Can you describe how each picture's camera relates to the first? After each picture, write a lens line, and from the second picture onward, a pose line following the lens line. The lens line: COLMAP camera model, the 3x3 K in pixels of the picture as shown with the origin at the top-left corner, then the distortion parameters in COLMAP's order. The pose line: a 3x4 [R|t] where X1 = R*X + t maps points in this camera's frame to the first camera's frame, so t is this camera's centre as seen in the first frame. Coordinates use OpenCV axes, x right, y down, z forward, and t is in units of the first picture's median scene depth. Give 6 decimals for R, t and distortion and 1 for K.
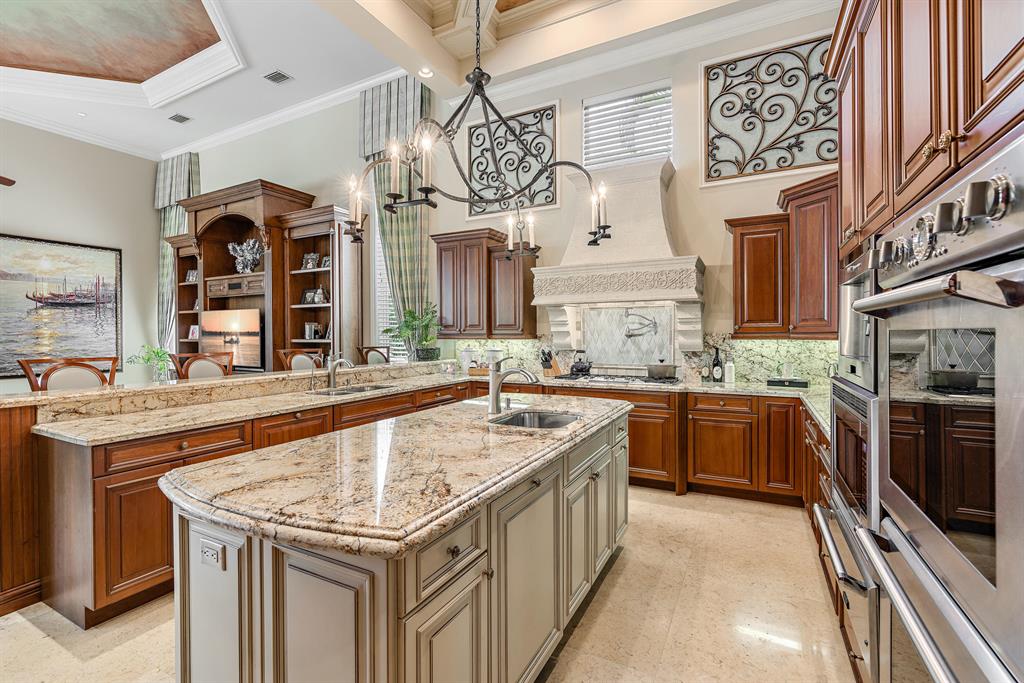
lens RADIAL K [[460.9, 0, 515.3], [0, 460.9, 338.2], [0, 0, 1]] dist [-0.007156, 0.002966]
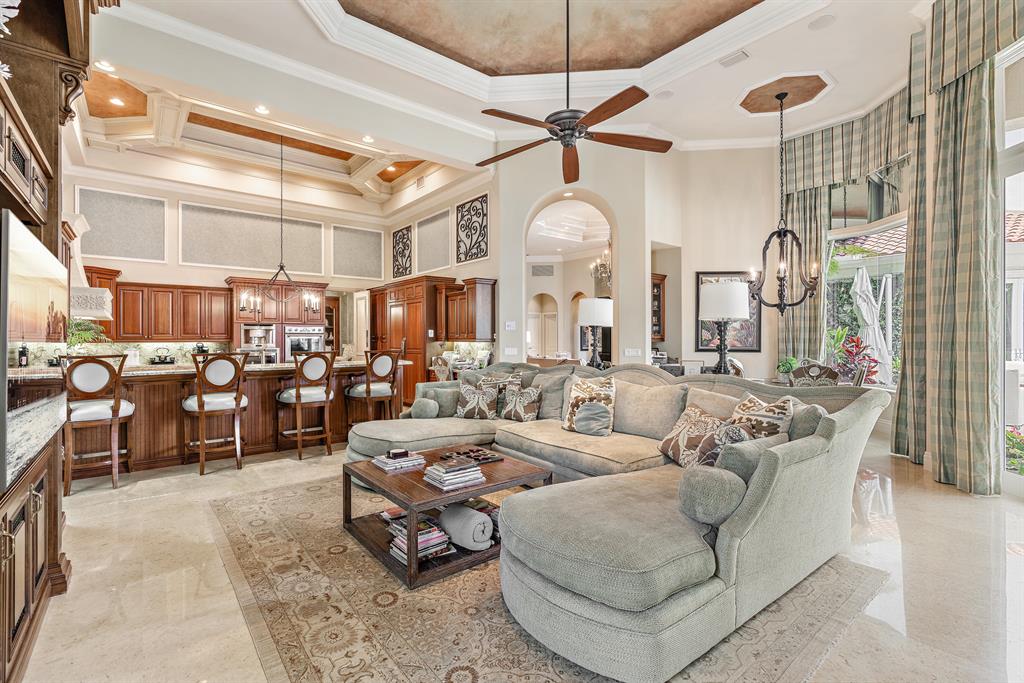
lens RADIAL K [[460.9, 0, 501.6], [0, 460.9, 338.4], [0, 0, 1]] dist [-0.007156, 0.002966]
pose [[0.911843, 0.005757, -0.410500, 0.947543], [-0.006989, 0.999974, -0.001501, -0.003999], [0.410480, 0.004238, 0.911860, -0.509831]]
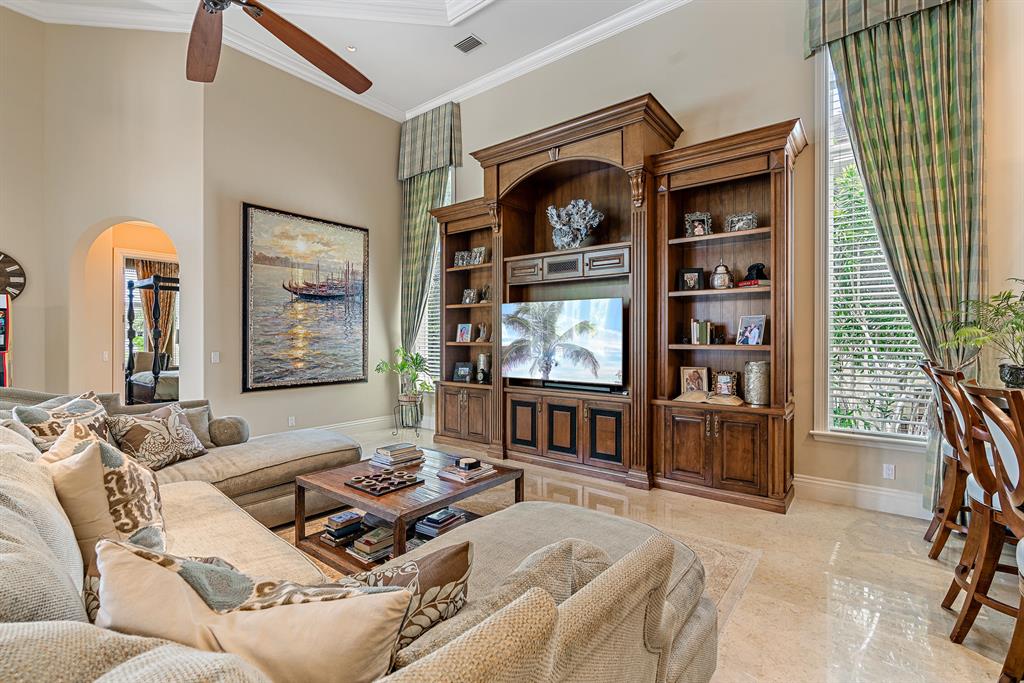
lens RADIAL K [[460.9, 0, 506.4], [0, 460.9, 337.6], [0, 0, 1]] dist [-0.007156, 0.002966]
pose [[0.983628, 0.008020, -0.180032, -0.585646], [-0.009662, 0.999919, -0.008246, 0.000176], [0.179952, 0.009850, 0.983626, 0.314221]]
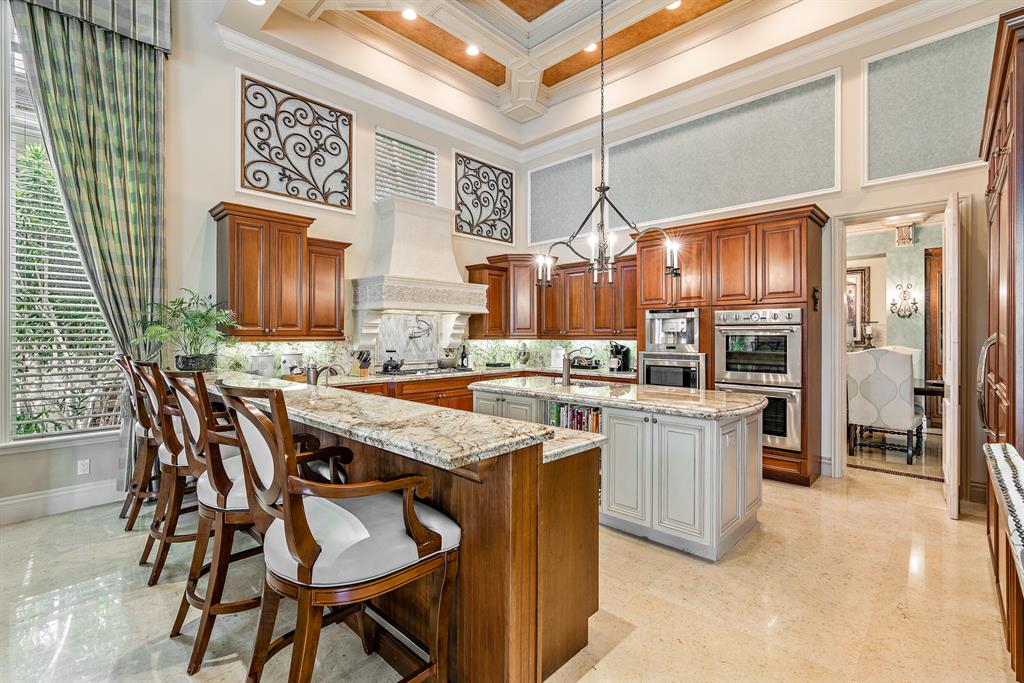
lens RADIAL K [[460.9, 0, 504.8], [0, 460.9, 336.8], [0, 0, 1]] dist [-0.007156, 0.002966]
pose [[0.288337, 0.002333, 0.957526, -0.620175], [0.007058, 0.999965, -0.004562, 0.000393], [-0.957503, 0.008074, 0.288310, 0.288420]]
